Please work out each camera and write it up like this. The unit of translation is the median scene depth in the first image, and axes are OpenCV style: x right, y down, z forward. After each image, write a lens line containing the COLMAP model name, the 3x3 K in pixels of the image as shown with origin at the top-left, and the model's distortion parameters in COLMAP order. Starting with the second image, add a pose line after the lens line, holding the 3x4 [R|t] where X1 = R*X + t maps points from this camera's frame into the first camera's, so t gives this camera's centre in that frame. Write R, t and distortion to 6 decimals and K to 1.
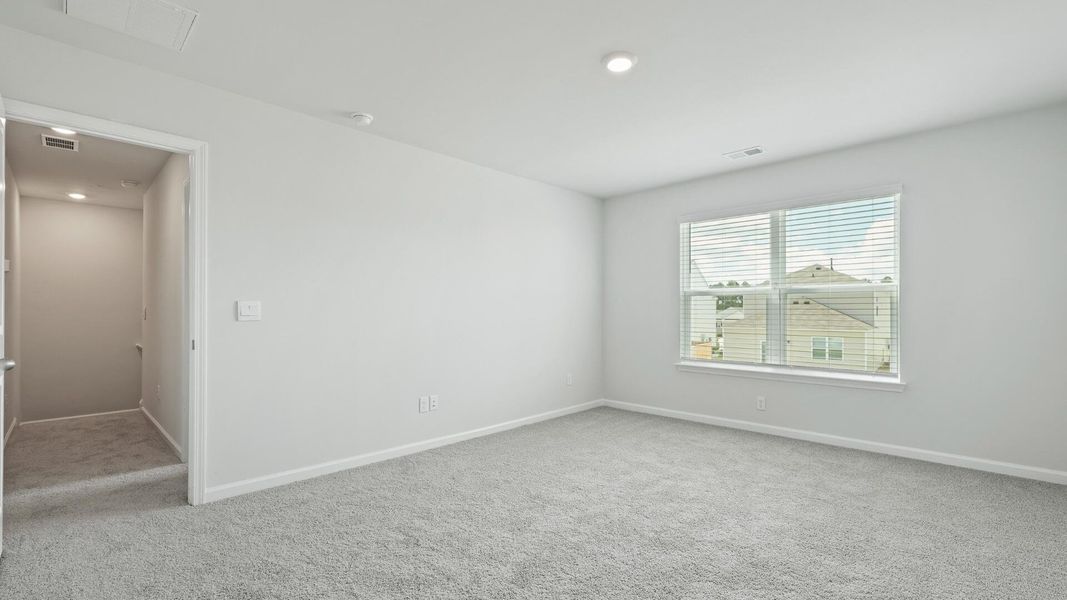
lens RADIAL K [[466.7, 0, 534.4], [0, 466.7, 308.3], [0, 0, 1]] dist [0.000826, 0.000155]
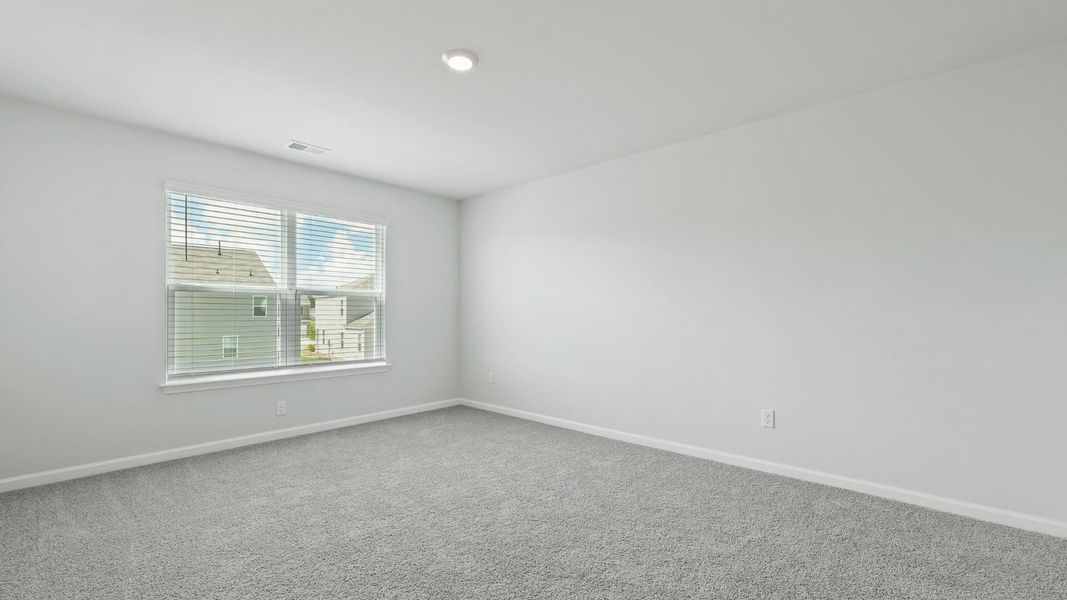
lens RADIAL K [[466.7, 0, 534.4], [0, 466.7, 308.3], [0, 0, 1]] dist [0.000826, 0.000155]
pose [[-0.059258, 0.015444, 0.998123, -0.518623], [-0.003297, 0.999872, -0.015667, 0.013246], [-0.998237, -0.004219, -0.059200, 0.565020]]
